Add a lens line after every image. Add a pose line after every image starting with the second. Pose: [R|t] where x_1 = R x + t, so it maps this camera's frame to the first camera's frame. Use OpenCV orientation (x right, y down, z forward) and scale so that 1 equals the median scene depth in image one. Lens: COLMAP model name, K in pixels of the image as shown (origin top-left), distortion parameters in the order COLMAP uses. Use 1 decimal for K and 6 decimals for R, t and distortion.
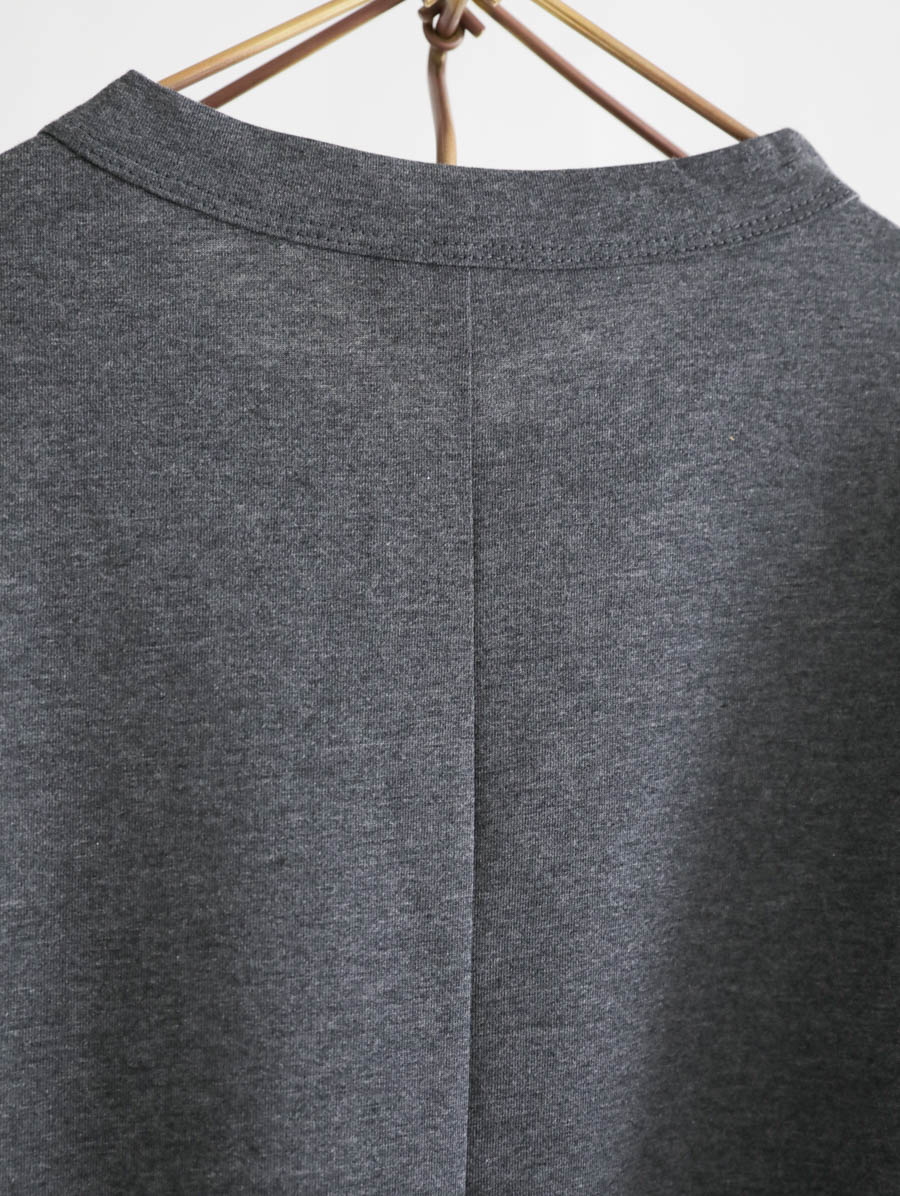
lens RADIAL K [[1721.8, 0, 448.8], [0, 1721.8, 599.9], [0, 0, 1]] dist [0.044969, 0.000000]
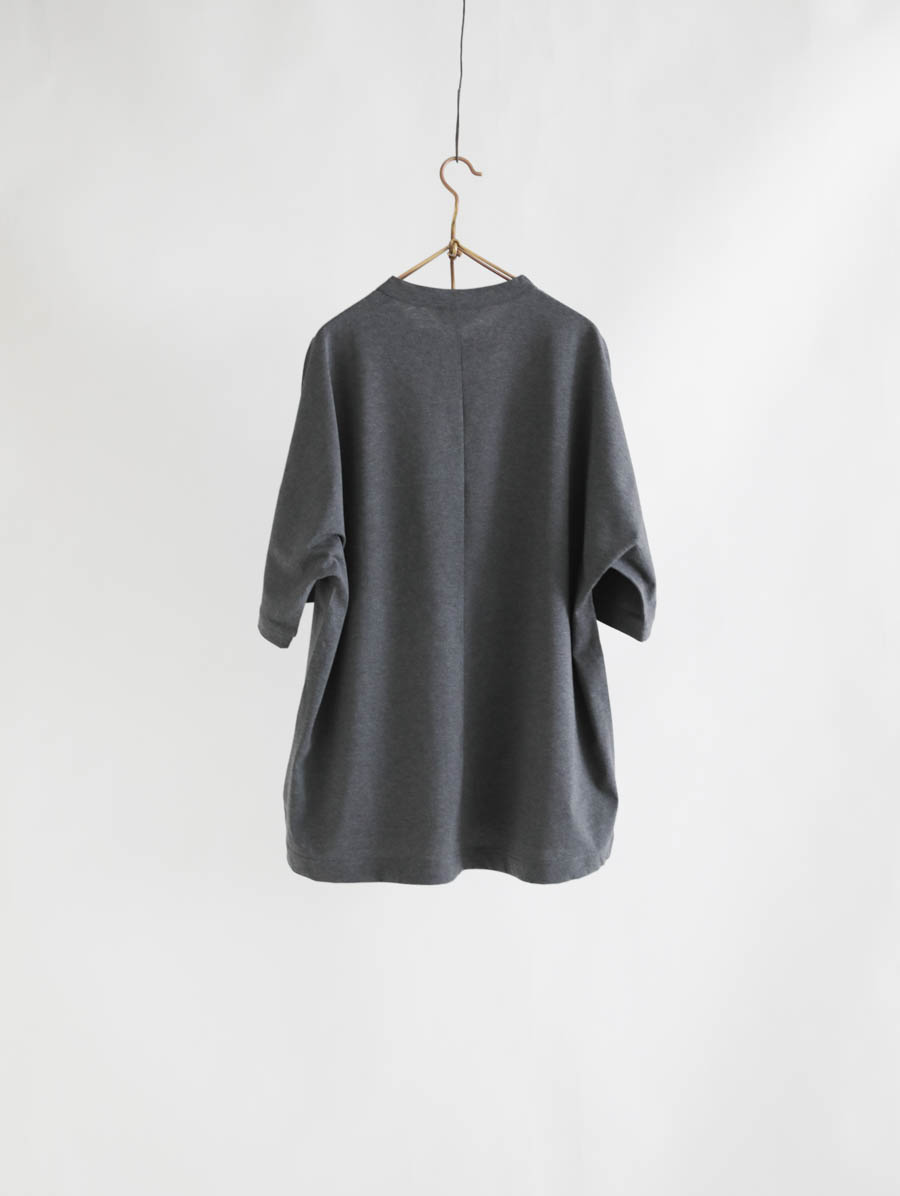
lens RADIAL K [[1721.8, 0, 448.2], [0, 1721.8, 595.4], [0, 0, 1]] dist [0.044969, 0.000000]
pose [[0.995516, -0.030987, -0.089376, 0.425484], [0.044608, 0.986955, 0.154694, -0.146222], [0.083417, -0.157987, 0.983911, -4.317139]]
